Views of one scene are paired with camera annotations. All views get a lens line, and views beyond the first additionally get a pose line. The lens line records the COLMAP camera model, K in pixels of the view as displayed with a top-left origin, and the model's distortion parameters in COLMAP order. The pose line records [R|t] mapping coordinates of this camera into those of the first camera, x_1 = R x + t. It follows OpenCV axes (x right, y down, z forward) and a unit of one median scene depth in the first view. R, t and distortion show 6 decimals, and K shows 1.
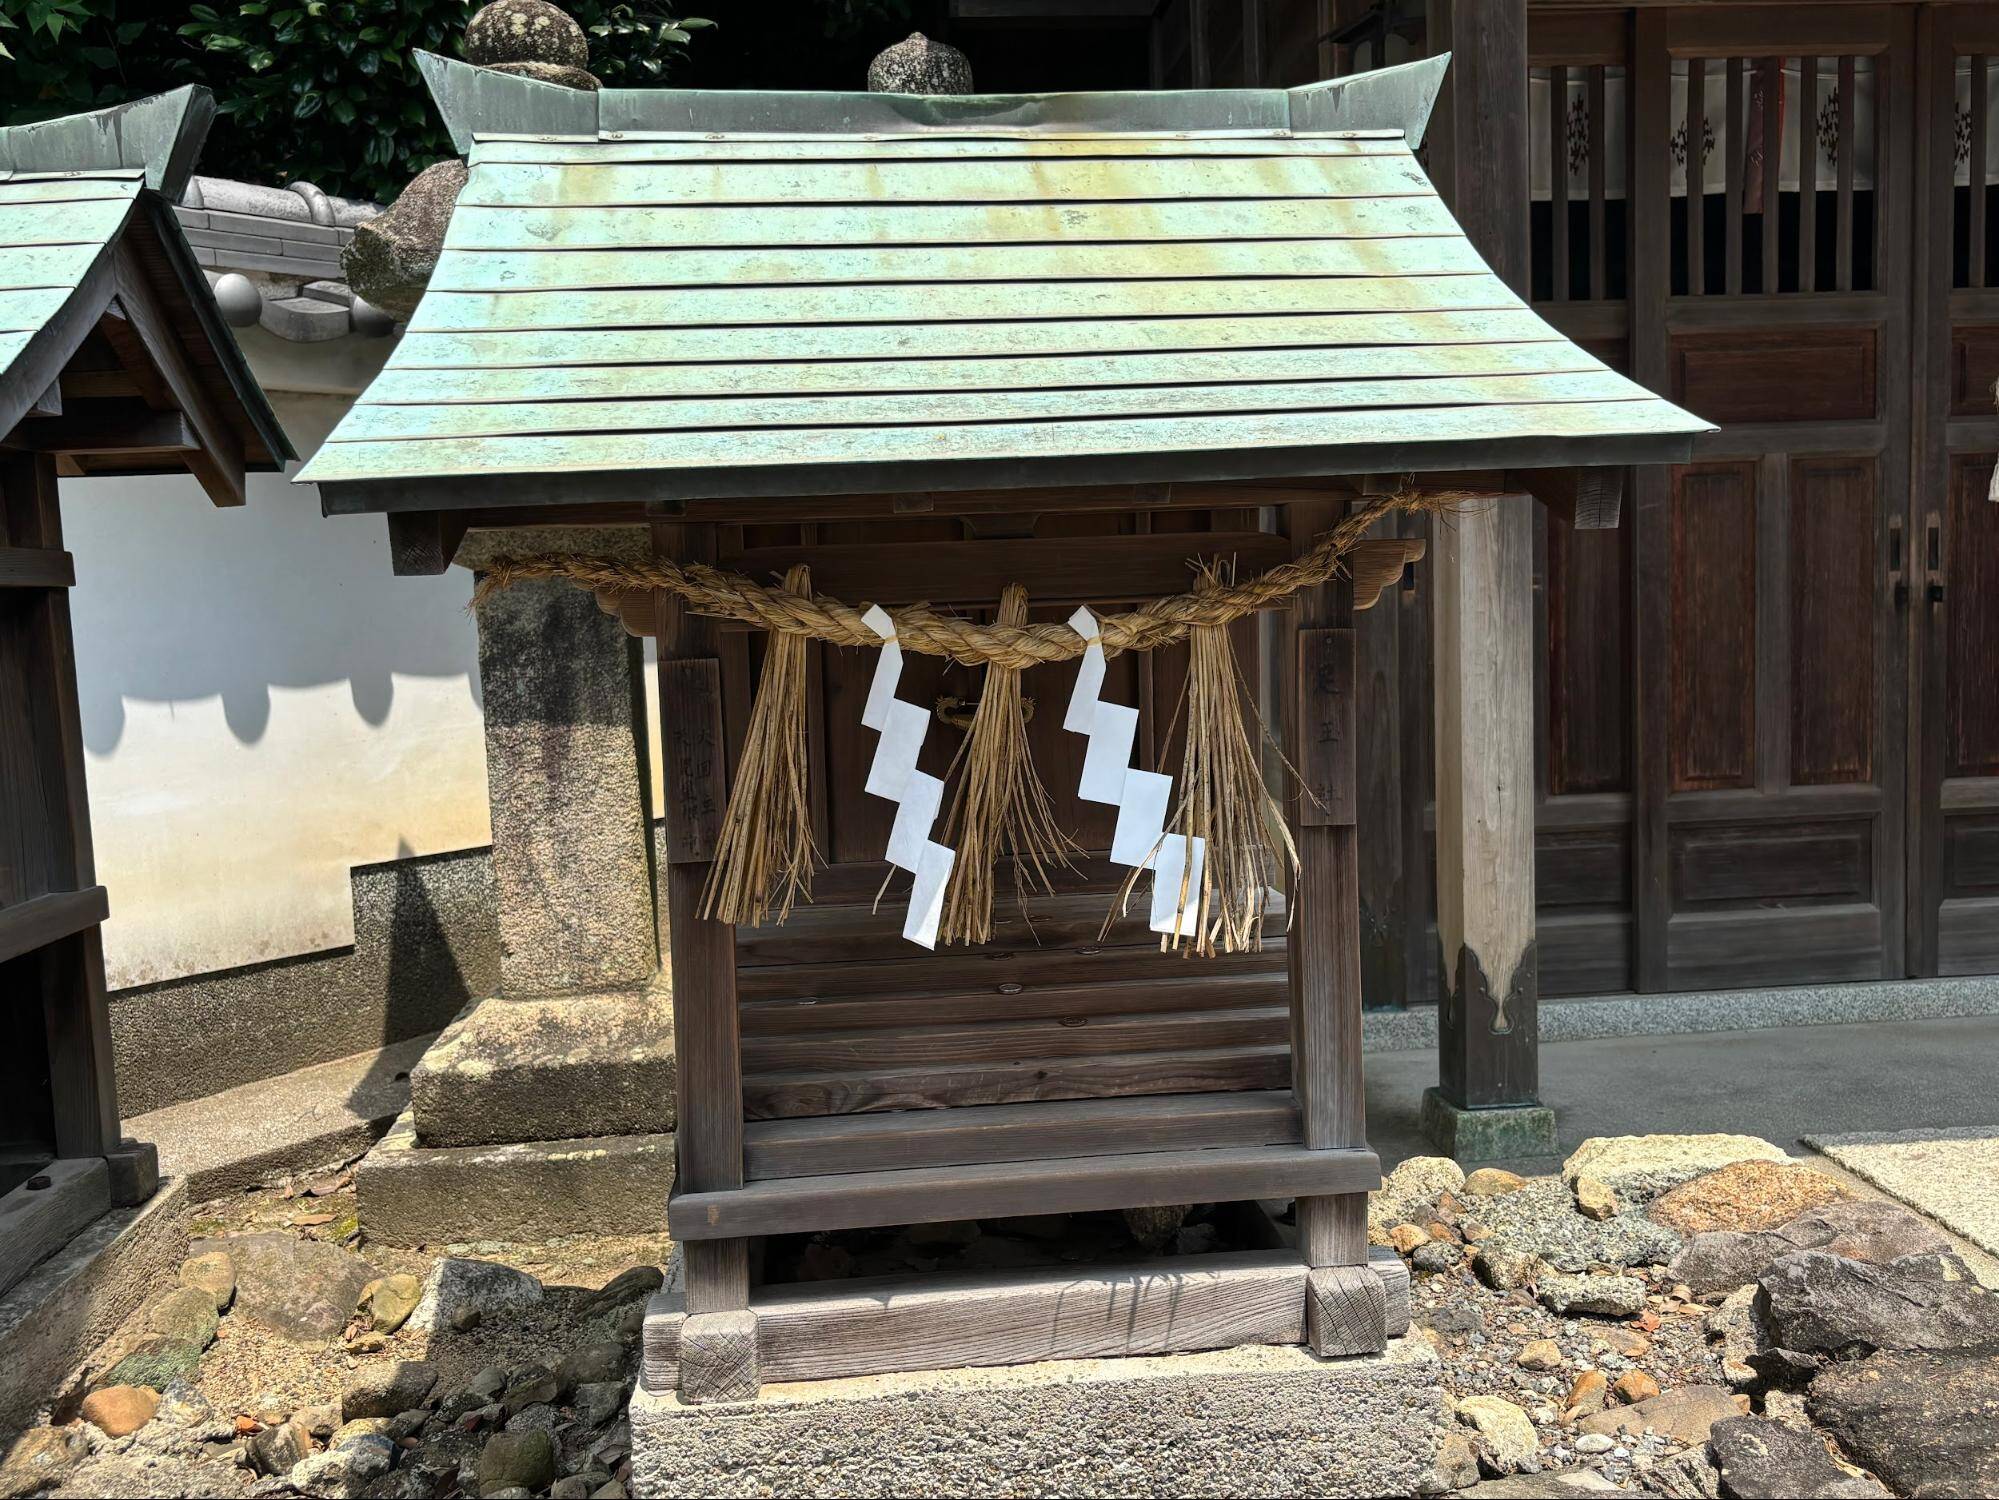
lens RADIAL K [[1914.8, 0, 999.5], [0, 1914.8, 750.0], [0, 0, 1]] dist [0.001223, 0.010557]
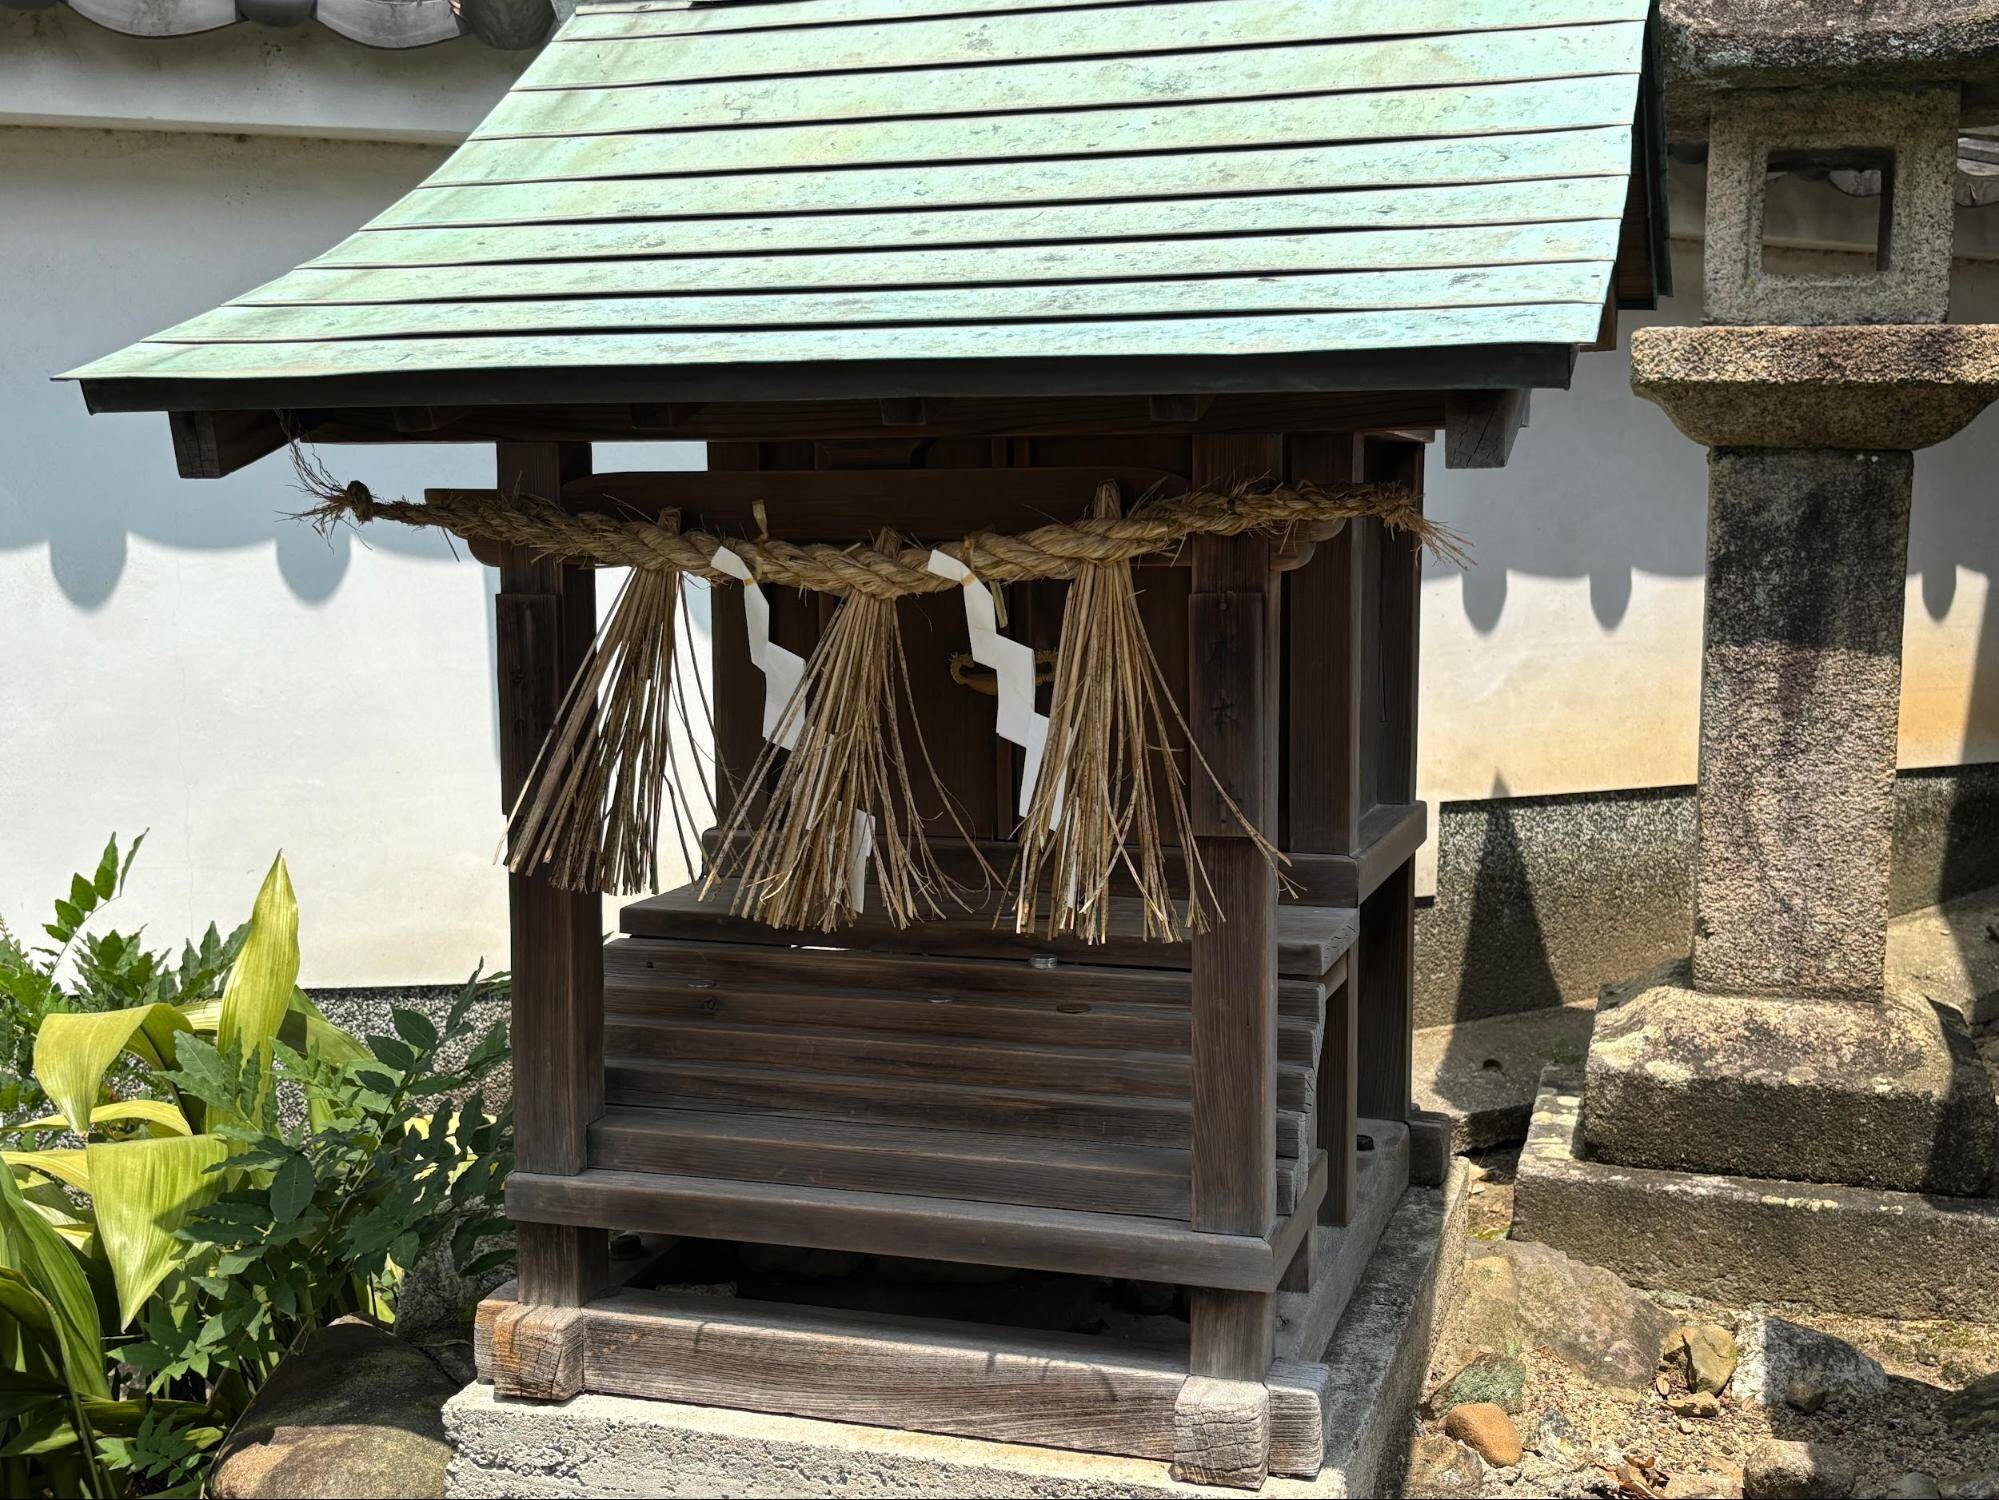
lens RADIAL K [[2391.5, 0, 999.8], [0, 2391.5, 717.8], [0, 0, 1]] dist [-0.001182, -0.090303]
pose [[0.906064, 0.086185, -0.414271, -0.124261], [-0.079631, 0.996275, 0.033101, 0.009028], [0.415580, 0.002997, 0.909552, -0.014526]]
